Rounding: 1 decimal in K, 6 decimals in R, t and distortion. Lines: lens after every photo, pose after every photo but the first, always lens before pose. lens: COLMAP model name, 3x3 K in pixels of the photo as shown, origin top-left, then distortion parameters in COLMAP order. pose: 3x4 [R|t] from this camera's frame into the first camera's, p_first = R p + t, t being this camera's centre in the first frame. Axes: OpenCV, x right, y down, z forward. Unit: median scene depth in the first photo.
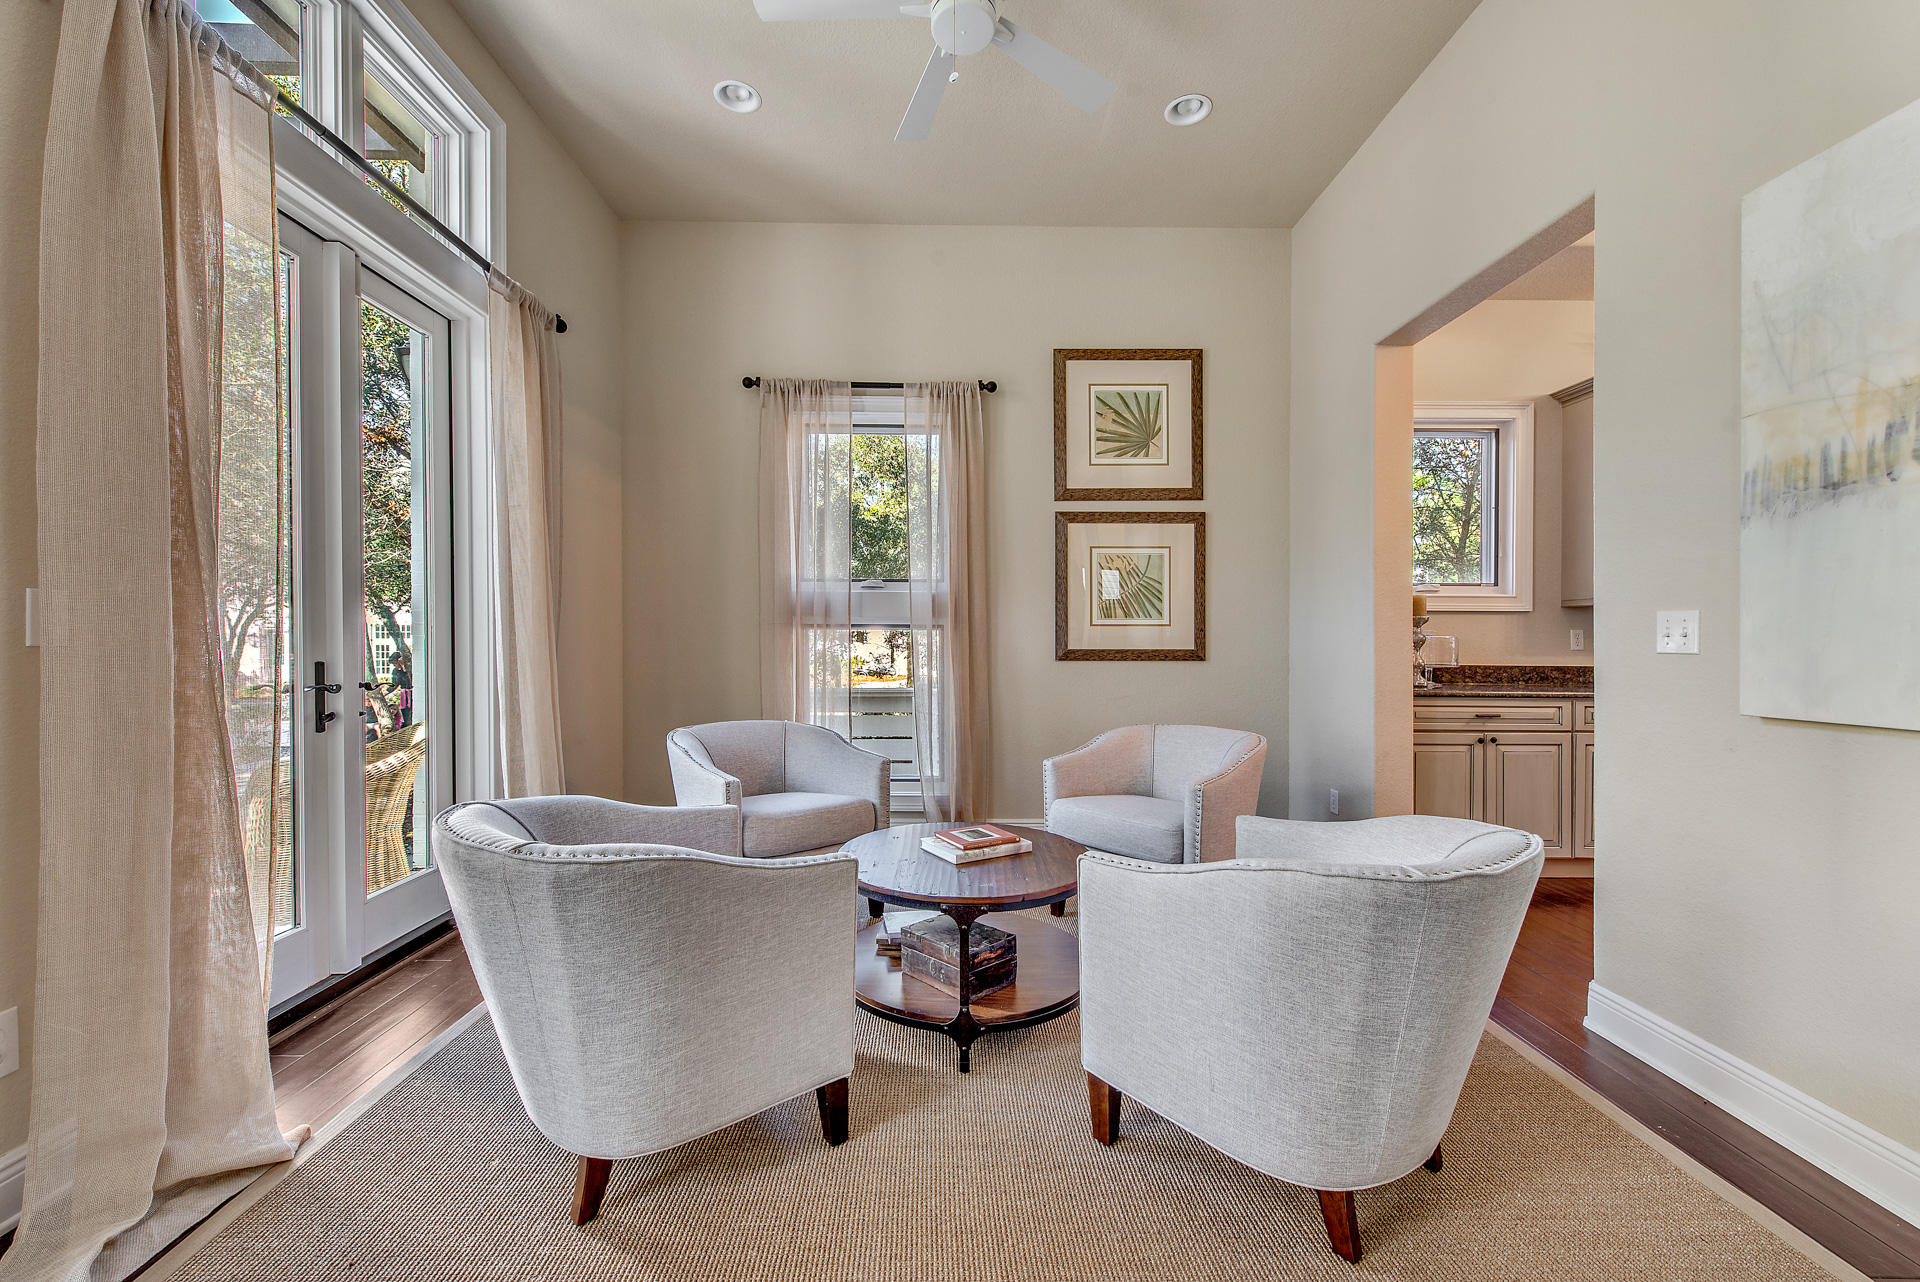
lens RADIAL K [[753.3, 0, 959.0], [0, 753.3, 640.0], [0, 0, 1]] dist [0.009661, -0.000881]
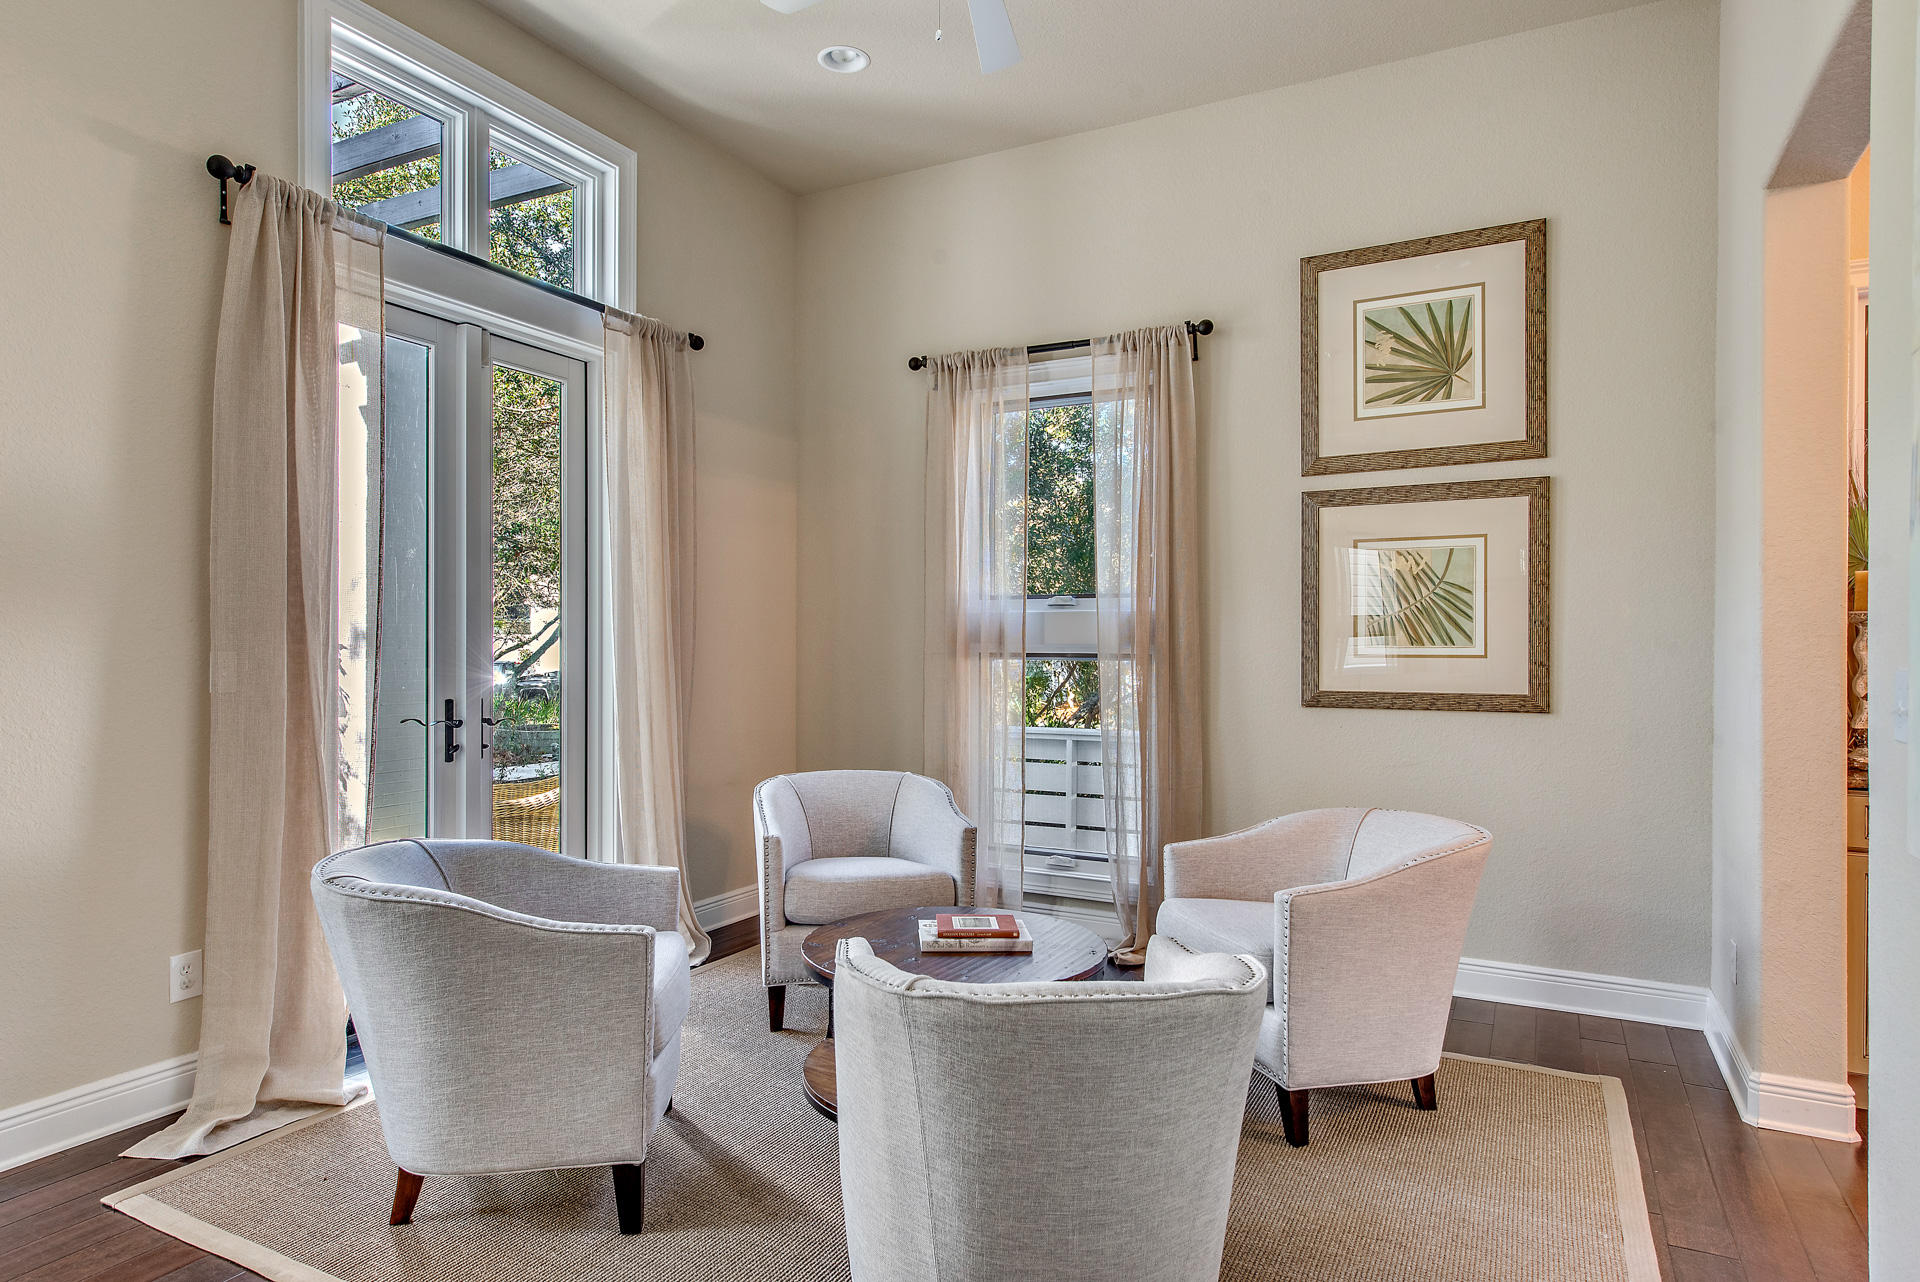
lens RADIAL K [[1119.0, 0, 965.4], [0, 1119.0, 637.5], [0, 0, 1]] dist [0.009611, 0.000856]
pose [[0.879232, -0.004244, -0.476374, 0.347833], [-0.000405, 0.999953, -0.009656, -0.026279], [0.476393, 0.008682, 0.879190, -0.054614]]
